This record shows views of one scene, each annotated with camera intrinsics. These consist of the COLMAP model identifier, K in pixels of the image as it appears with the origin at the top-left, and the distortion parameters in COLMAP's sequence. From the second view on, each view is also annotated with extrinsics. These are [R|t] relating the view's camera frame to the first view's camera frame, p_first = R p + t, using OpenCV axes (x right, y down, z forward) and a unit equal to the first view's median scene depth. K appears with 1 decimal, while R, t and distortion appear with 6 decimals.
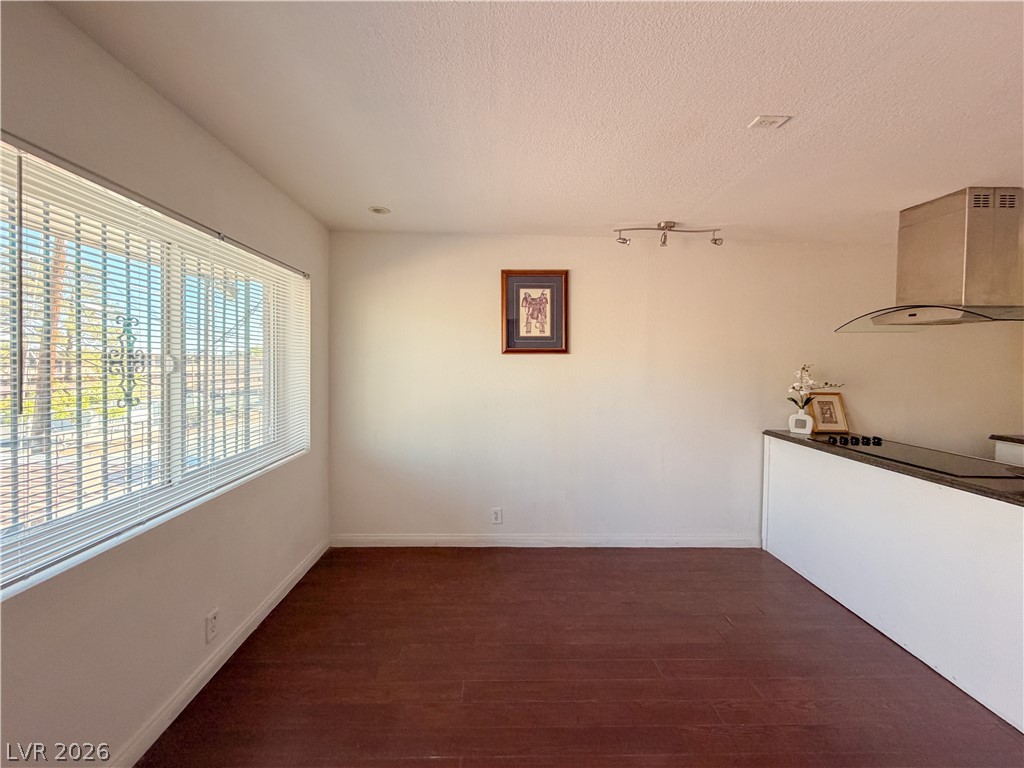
lens RADIAL K [[412.0, 0, 504.7], [0, 412.0, 370.1], [0, 0, 1]] dist [0.001285, 0.000168]
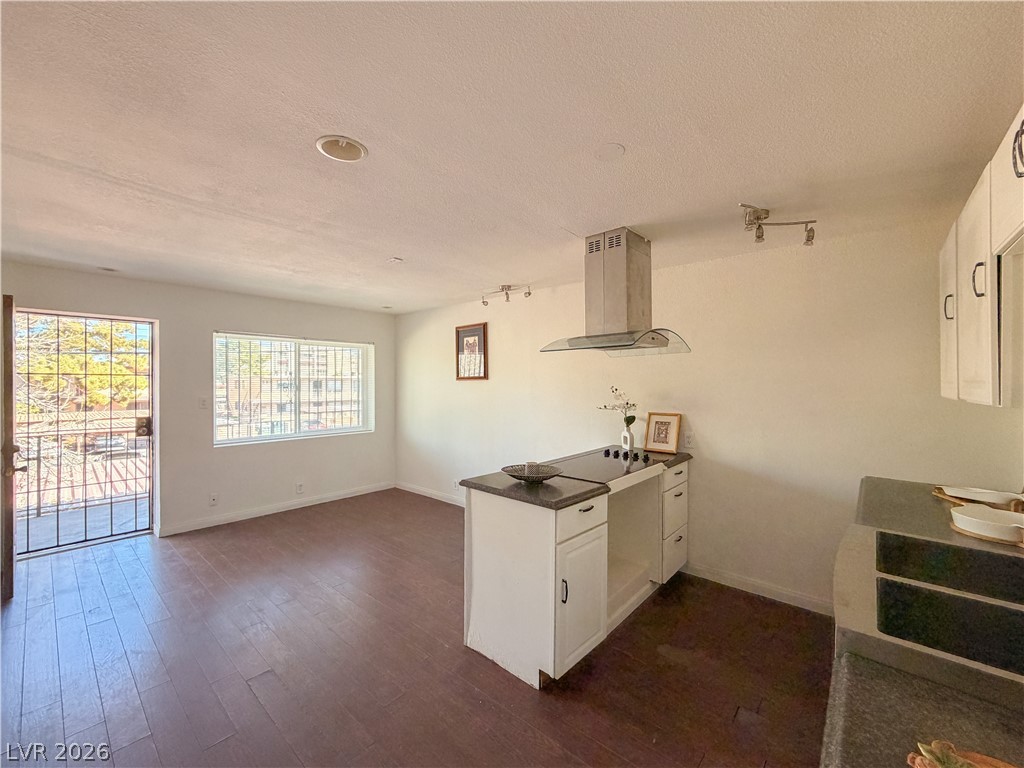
lens RADIAL K [[417.1, 0, 512.3], [0, 417.1, 382.1], [0, 0, 1]] dist [-0.002287, -0.000124]
pose [[0.733694, -0.011876, -0.679376, 1.229767], [-0.007924, 0.999630, -0.026032, 0.007365], [0.679433, 0.024483, 0.733329, -0.017375]]
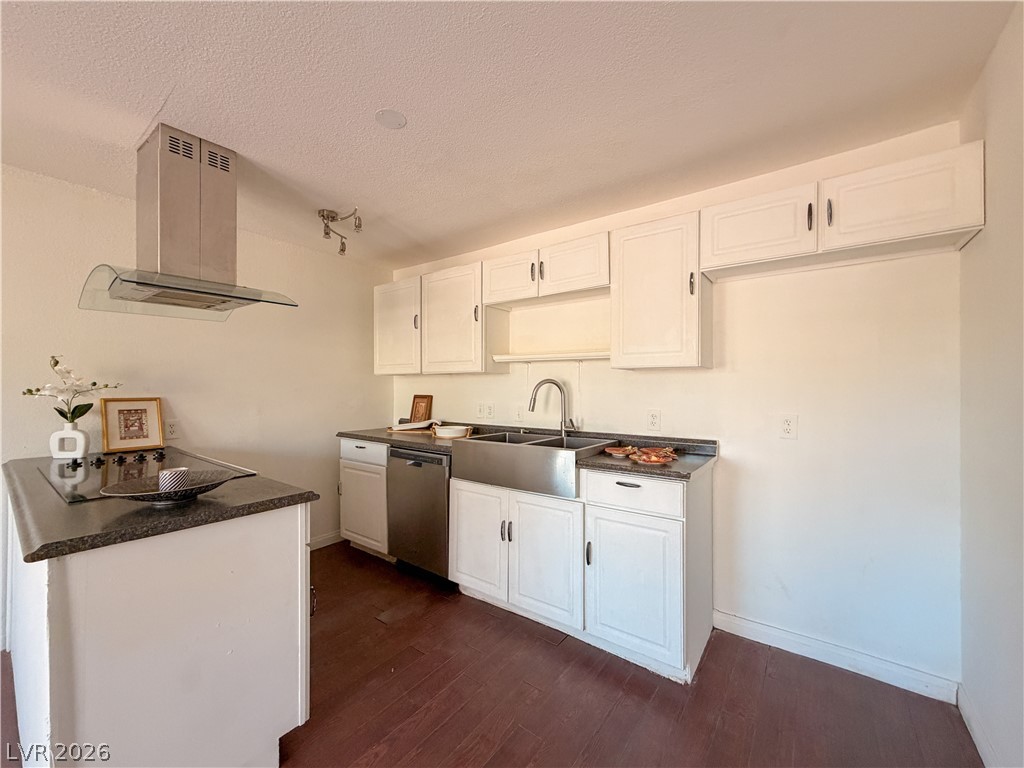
lens RADIAL K [[405.4, 0, 512.0], [0, 405.4, 384.0], [0, 0, 1]] dist [-0.002700, 0.000013]
pose [[0.619256, -0.007768, 0.785151, 0.639809], [0.023981, 0.999672, -0.009023, 0.053282], [-0.784823, 0.024416, 0.619239, 0.006182]]
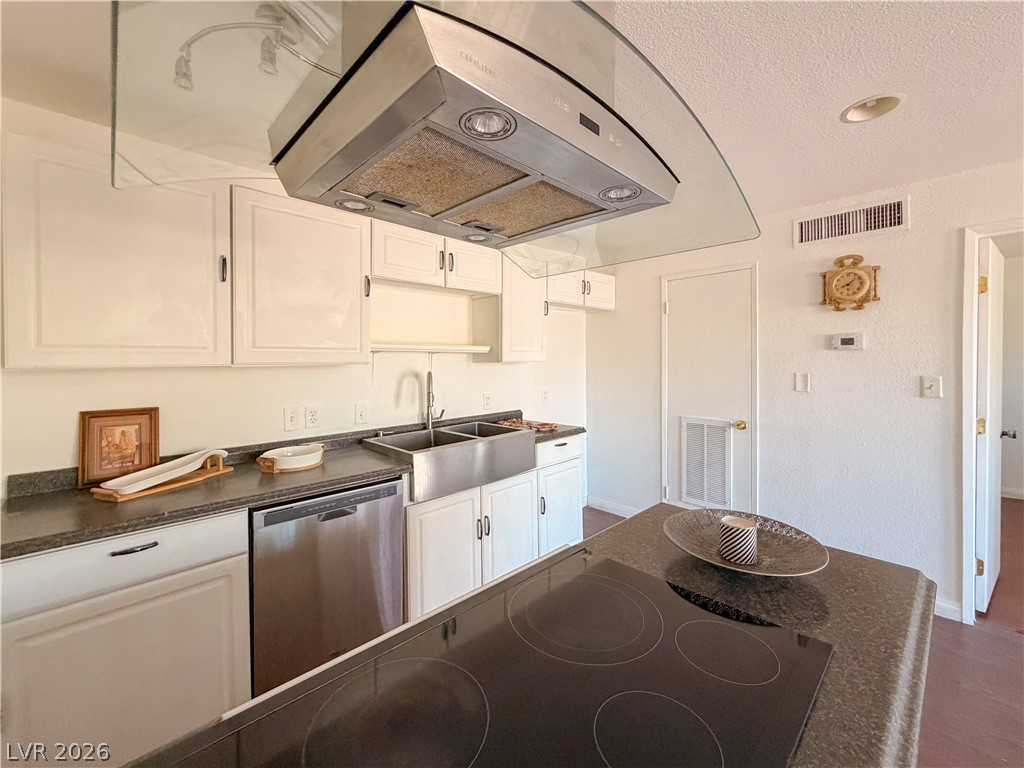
lens RADIAL K [[416.8, 0, 509.1], [0, 416.8, 363.4], [0, 0, 1]] dist [0.000388, 0.000154]
pose [[-0.671916, -0.018382, 0.740399, 0.629391], [0.012620, 0.999263, 0.036262, -0.005644], [-0.740520, 0.033709, -0.671189, 0.892933]]
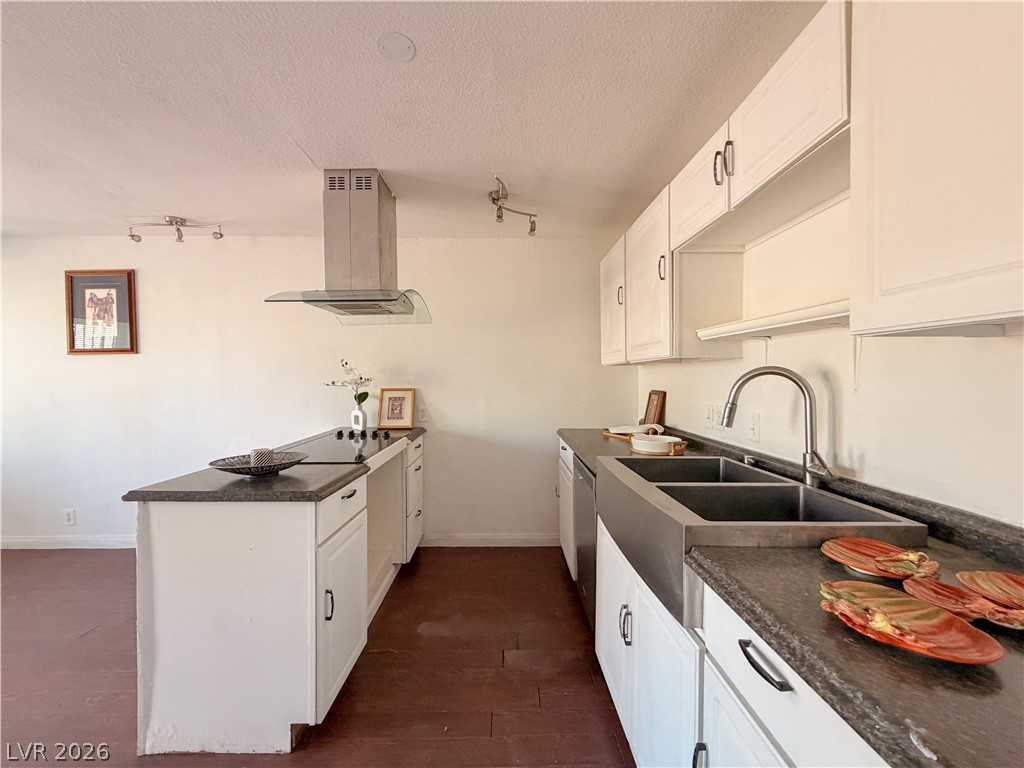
lens RADIAL K [[406.4, 0, 509.0], [0, 406.4, 381.1], [0, 0, 1]] dist [-0.000355, 0.000027]
pose [[0.999760, -0.015740, -0.015224, 1.080311], [0.015565, 0.999812, -0.011578, 0.053561], [0.015403, 0.011339, 0.999817, 0.031738]]
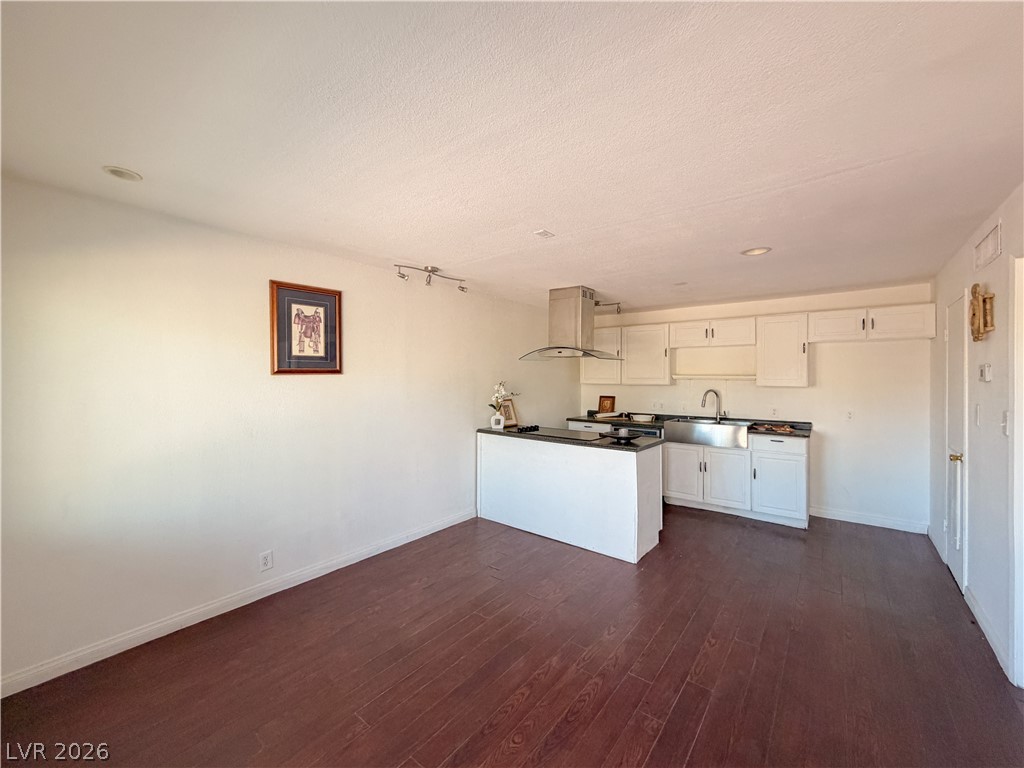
lens RADIAL K [[411.8, 0, 503.1], [0, 411.8, 375.5], [0, 0, 1]] dist [-0.000129, -0.000155]
pose [[0.648527, -0.007528, 0.761154, -0.359237], [0.021424, 0.999735, -0.008366, -0.019428], [-0.760890, 0.021733, 0.648517, 0.048041]]
